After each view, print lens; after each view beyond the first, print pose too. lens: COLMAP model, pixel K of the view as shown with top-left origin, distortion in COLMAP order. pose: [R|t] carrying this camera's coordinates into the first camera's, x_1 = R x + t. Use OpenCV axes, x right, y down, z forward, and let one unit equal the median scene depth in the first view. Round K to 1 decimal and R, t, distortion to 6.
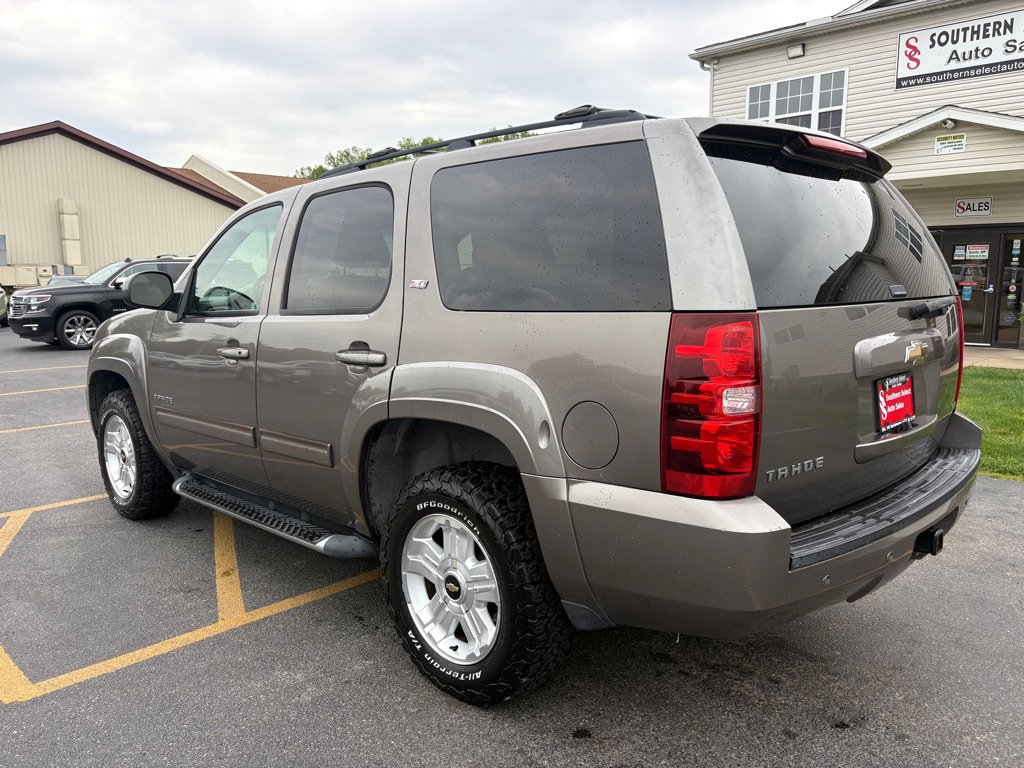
lens RADIAL K [[783.4, 0, 512.0], [0, 783.4, 384.0], [0, 0, 1]] dist [0.034678, -0.039154]
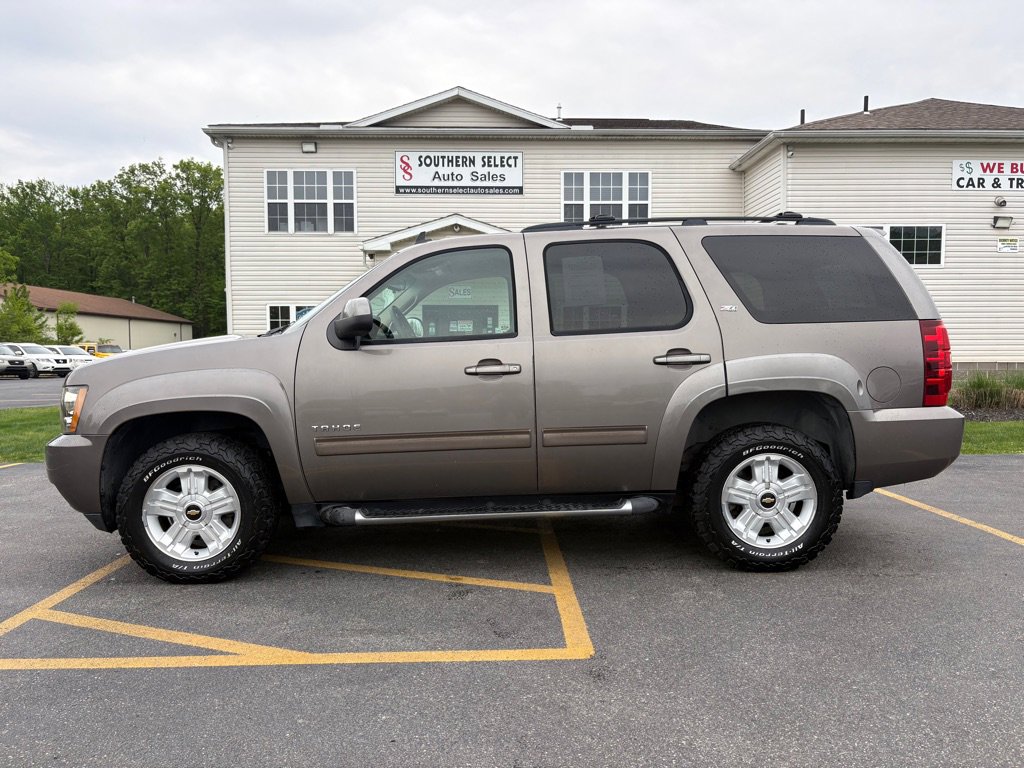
lens RADIAL K [[785.2, 0, 512.0], [0, 785.2, 384.0], [0, 0, 1]] dist [0.041827, -0.056903]
pose [[0.699048, -0.029146, 0.714481, -0.294536], [0.100205, 0.993303, -0.057521, 0.012855], [-0.708019, 0.111805, 0.697287, 0.045114]]
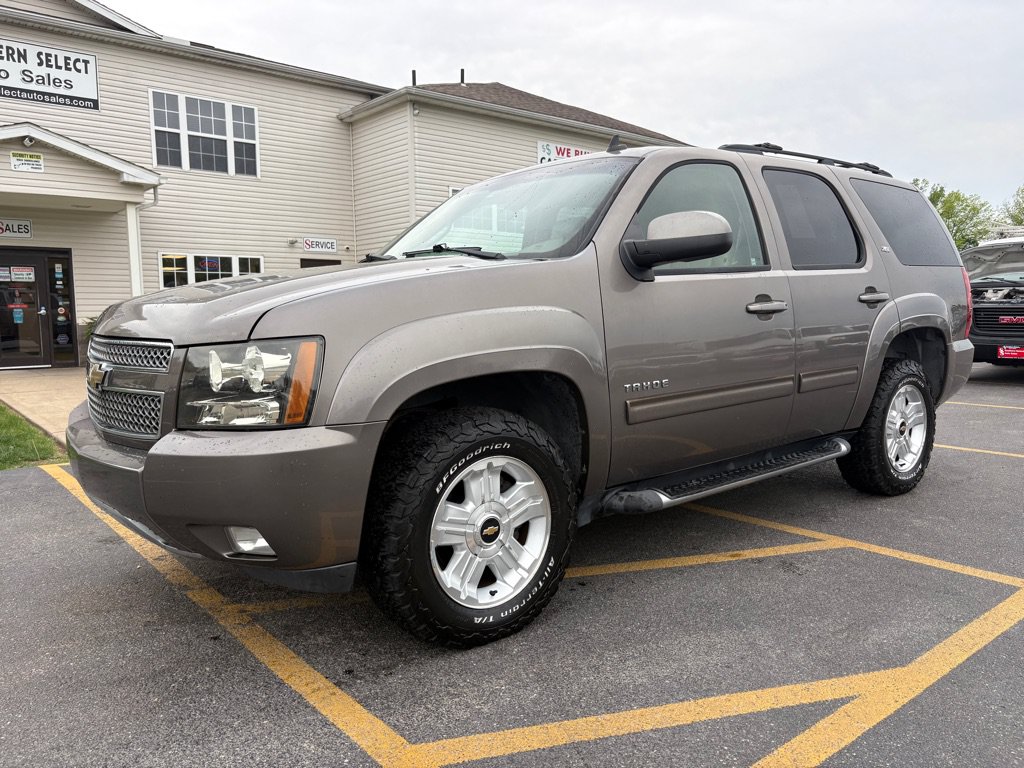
lens RADIAL K [[785.2, 0, 512.0], [0, 785.2, 384.0], [0, 0, 1]] dist [0.041827, -0.056903]
pose [[0.095487, -0.088093, 0.991525, -0.351643], [0.144263, 0.986785, 0.073779, -0.016292], [-0.984922, 0.135996, 0.106933, 0.311802]]
